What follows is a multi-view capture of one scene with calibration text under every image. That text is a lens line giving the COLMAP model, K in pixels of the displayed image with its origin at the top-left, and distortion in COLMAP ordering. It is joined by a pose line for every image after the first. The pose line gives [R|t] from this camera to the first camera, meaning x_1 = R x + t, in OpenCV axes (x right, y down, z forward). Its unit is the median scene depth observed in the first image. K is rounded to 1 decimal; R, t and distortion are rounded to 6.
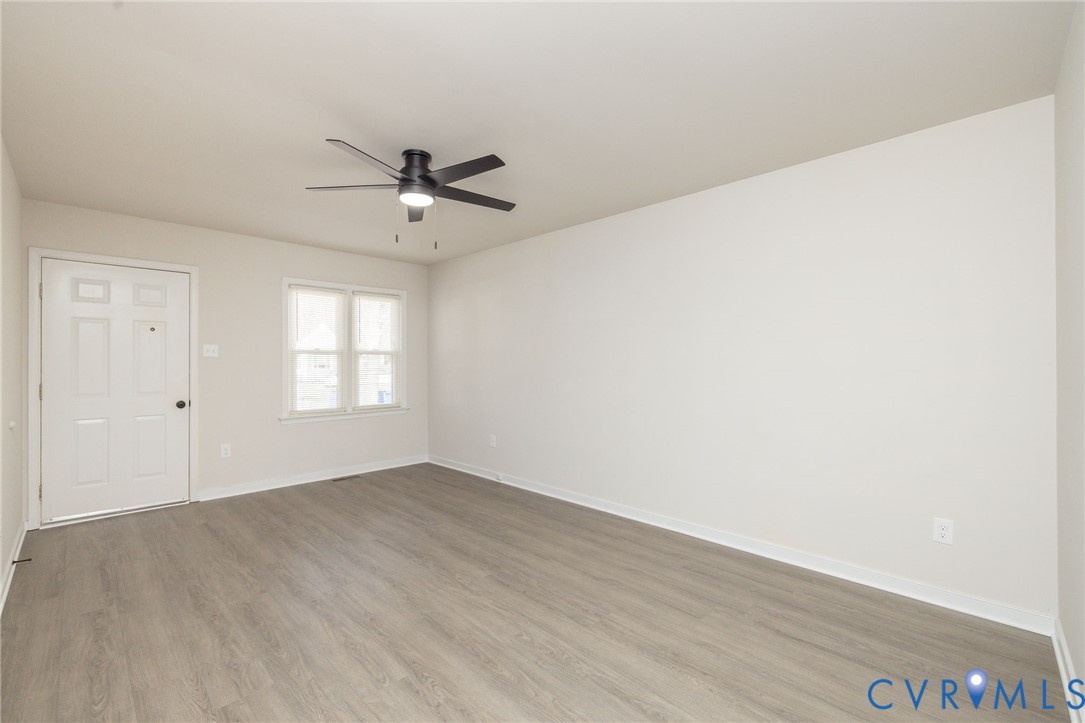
lens RADIAL K [[471.6, 0, 536.3], [0, 471.6, 362.8], [0, 0, 1]] dist [0.002396, -0.000256]
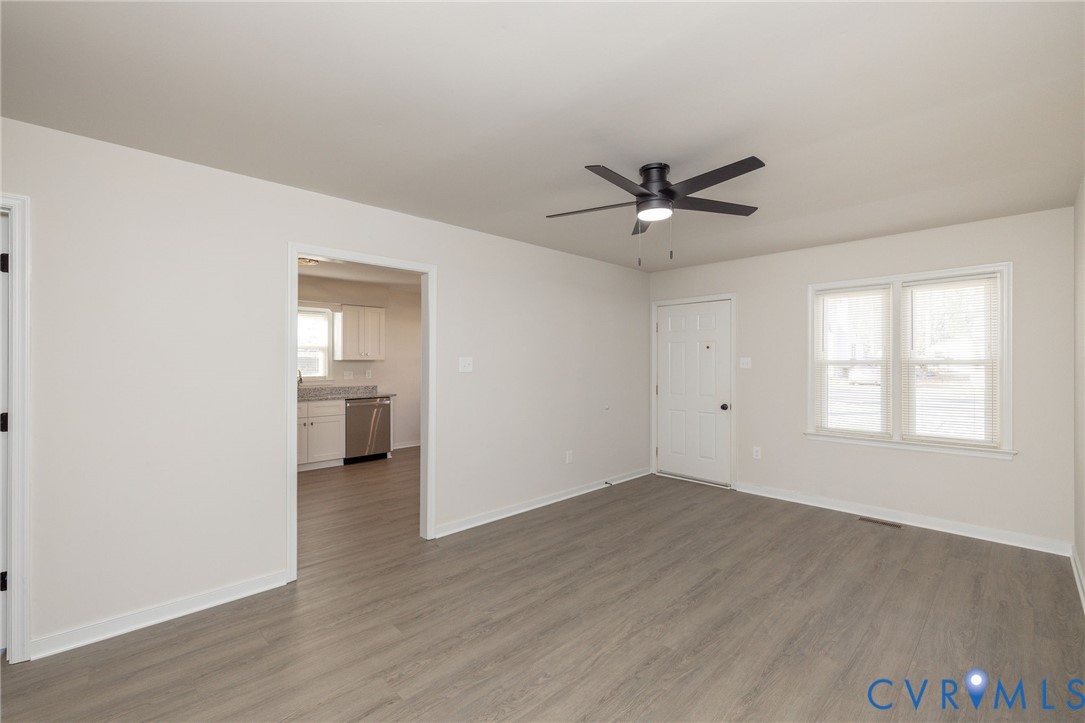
lens RADIAL K [[471.6, 0, 536.3], [0, 471.6, 362.8], [0, 0, 1]] dist [0.002396, -0.000256]
pose [[-0.030684, 0.004550, -0.999519, 0.603654], [0.000431, 0.999990, 0.004539, -0.040075], [0.999529, -0.000292, -0.030686, 0.663813]]
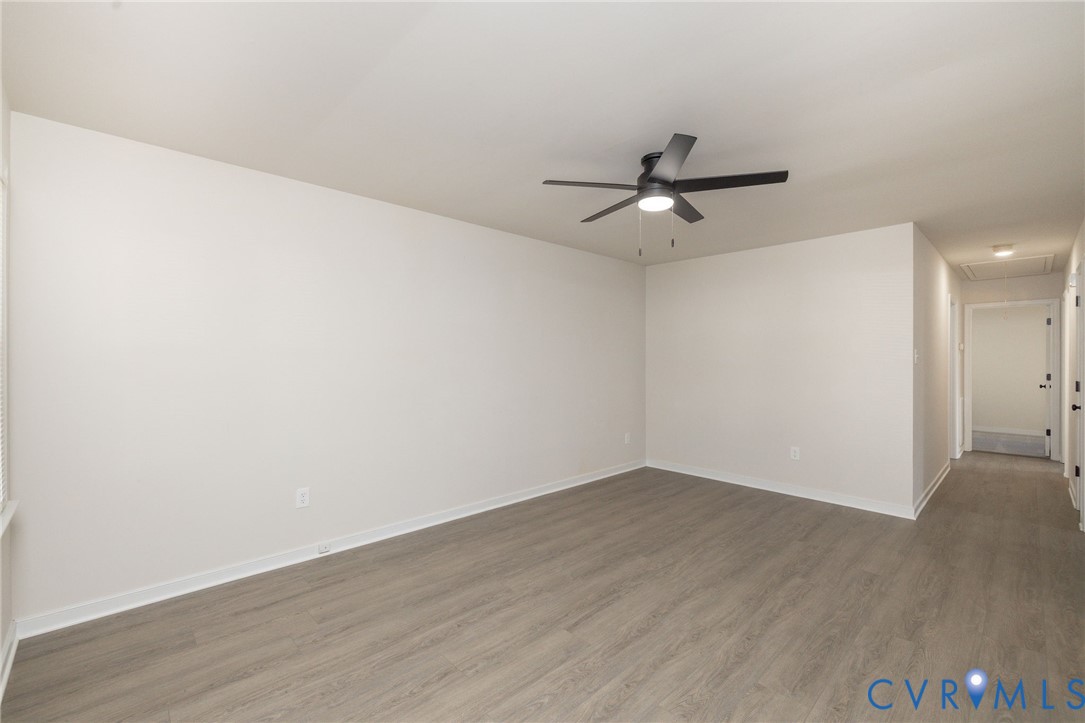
lens RADIAL K [[454.7, 0, 542.5], [0, 454.7, 324.3], [0, 0, 1]] dist [0.002699, 0.000349]
pose [[0.015507, 0.080598, 0.996626, -1.022765], [-0.004043, 0.996743, -0.080545, -0.009177], [-0.999872, -0.002781, 0.015783, 1.022120]]
